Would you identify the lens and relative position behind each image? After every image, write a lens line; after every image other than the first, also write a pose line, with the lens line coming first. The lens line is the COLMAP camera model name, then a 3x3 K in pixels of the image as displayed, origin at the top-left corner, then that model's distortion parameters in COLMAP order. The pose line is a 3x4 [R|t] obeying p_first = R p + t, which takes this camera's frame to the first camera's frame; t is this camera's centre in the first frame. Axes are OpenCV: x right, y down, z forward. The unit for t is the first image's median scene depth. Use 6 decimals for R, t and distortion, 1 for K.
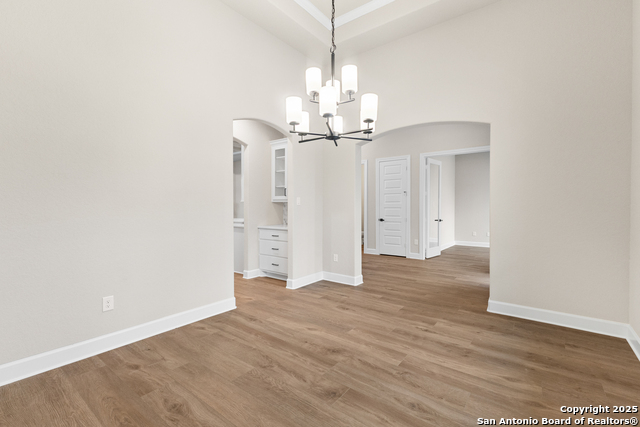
lens RADIAL K [[284.0, 0, 319.5], [0, 284.0, 210.7], [0, 0, 1]] dist [0.009238, -0.001099]
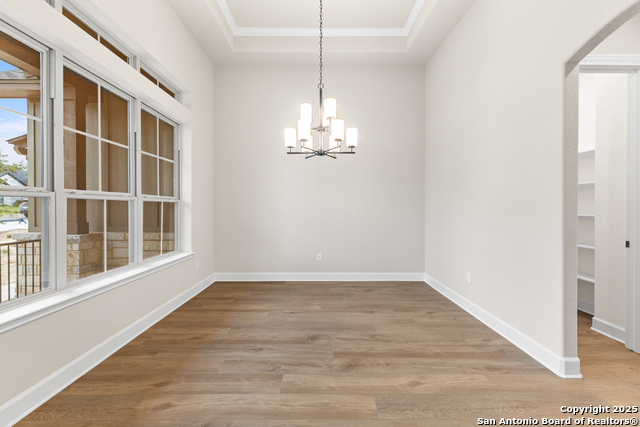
lens RADIAL K [[284.0, 0, 321.1], [0, 284.0, 207.5], [0, 0, 1]] dist [0.009238, -0.001099]
pose [[-0.785931, -0.001613, -0.618312, 0.775259], [-0.008002, 0.999939, 0.007562, -0.031966], [0.618262, 0.010891, -0.785896, 1.837771]]
